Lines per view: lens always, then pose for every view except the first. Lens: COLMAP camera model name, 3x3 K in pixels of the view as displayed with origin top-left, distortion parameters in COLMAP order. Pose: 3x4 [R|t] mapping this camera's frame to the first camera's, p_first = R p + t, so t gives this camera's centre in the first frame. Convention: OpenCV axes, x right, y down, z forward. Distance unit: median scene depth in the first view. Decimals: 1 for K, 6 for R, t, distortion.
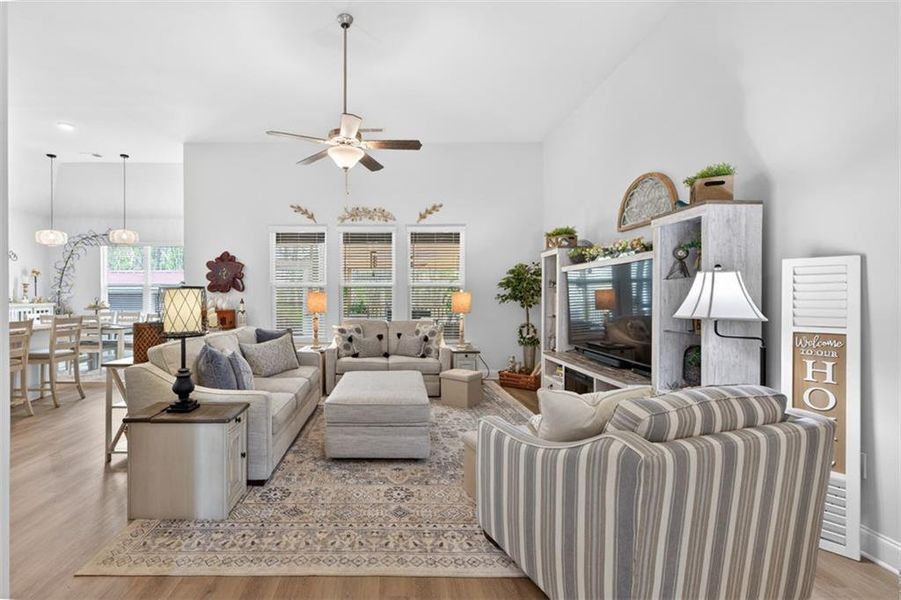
lens RADIAL K [[476.9, 0, 449.8], [0, 476.9, 298.2], [0, 0, 1]] dist [-0.002881, -0.000589]
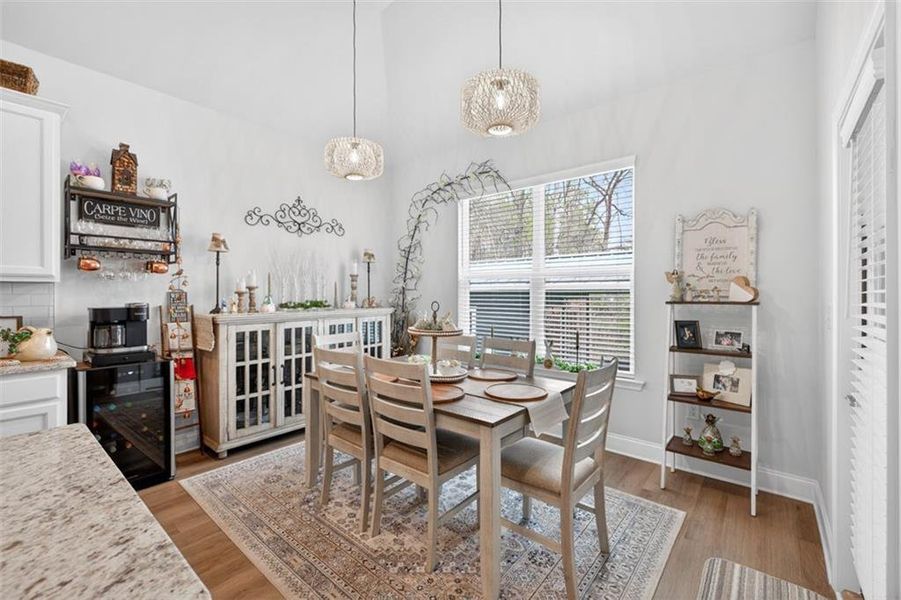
lens RADIAL K [[384.0, 0, 447.8], [0, 384.0, 297.1], [0, 0, 1]] dist [0.001002, 0.000153]
pose [[0.760466, 0.003448, -0.649369, -0.467484], [-0.003389, 0.999993, 0.001342, -0.003522], [0.649369, 0.001180, 0.760472, 0.671722]]
